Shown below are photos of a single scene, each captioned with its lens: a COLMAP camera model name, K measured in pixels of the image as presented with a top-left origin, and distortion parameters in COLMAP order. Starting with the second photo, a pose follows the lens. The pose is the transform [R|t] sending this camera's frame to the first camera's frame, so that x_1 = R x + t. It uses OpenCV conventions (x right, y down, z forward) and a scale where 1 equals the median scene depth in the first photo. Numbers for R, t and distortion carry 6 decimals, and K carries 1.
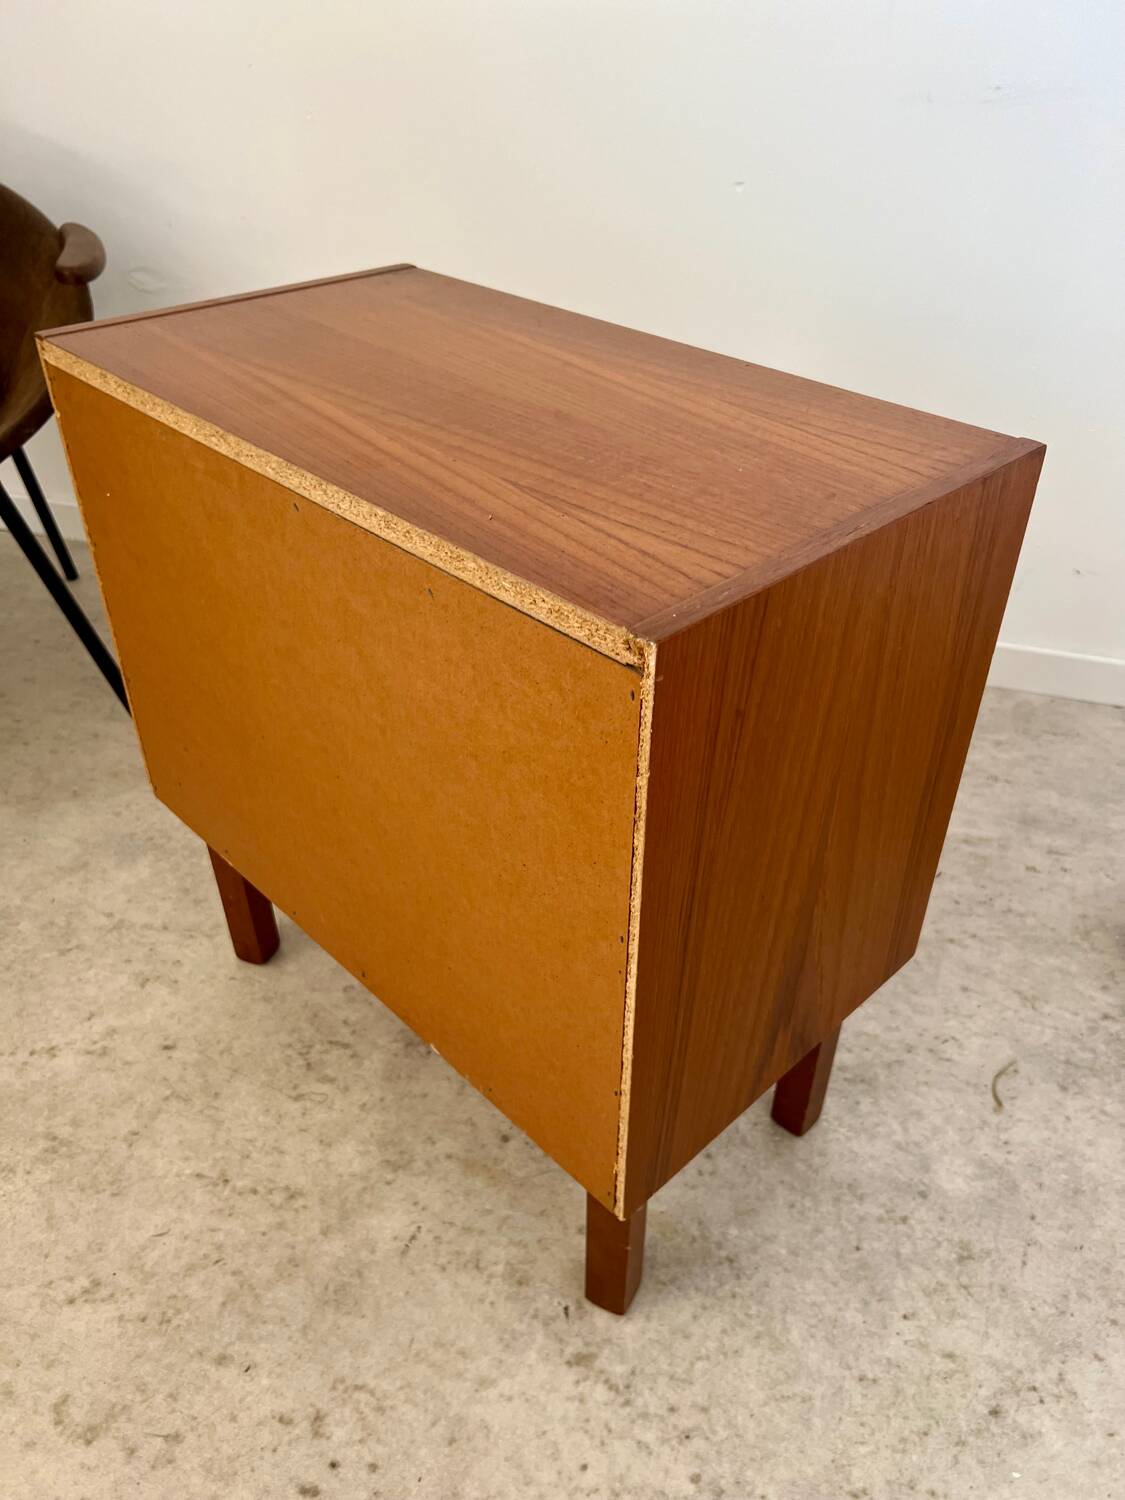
lens RADIAL K [[1148.1, 0, 569.4], [0, 1148.1, 773.8], [0, 0, 1]] dist [0.028512, -0.042379]
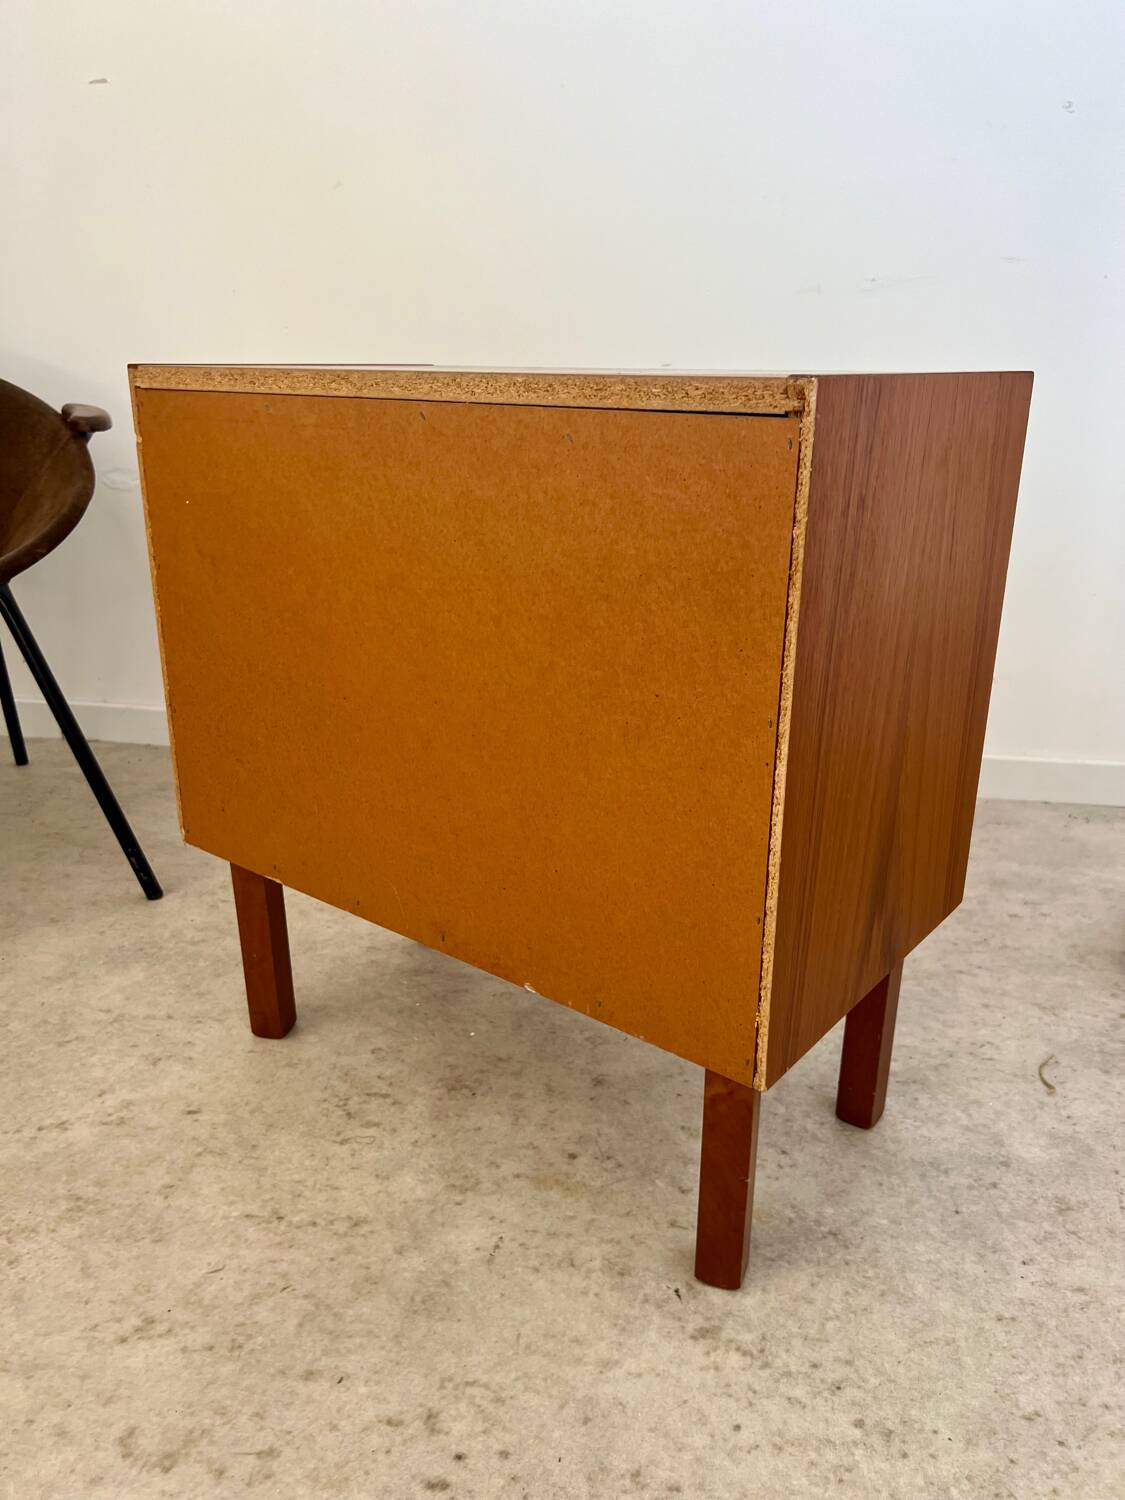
lens RADIAL K [[1148.1, 0, 561.9], [0, 1148.1, 767.6], [0, 0, 1]] dist [0.028512, -0.042379]
pose [[0.991591, -0.048064, 0.120156, -0.157816], [0.079978, 0.957537, -0.276996, 0.263771], [-0.101740, 0.284277, 0.953329, 0.005139]]
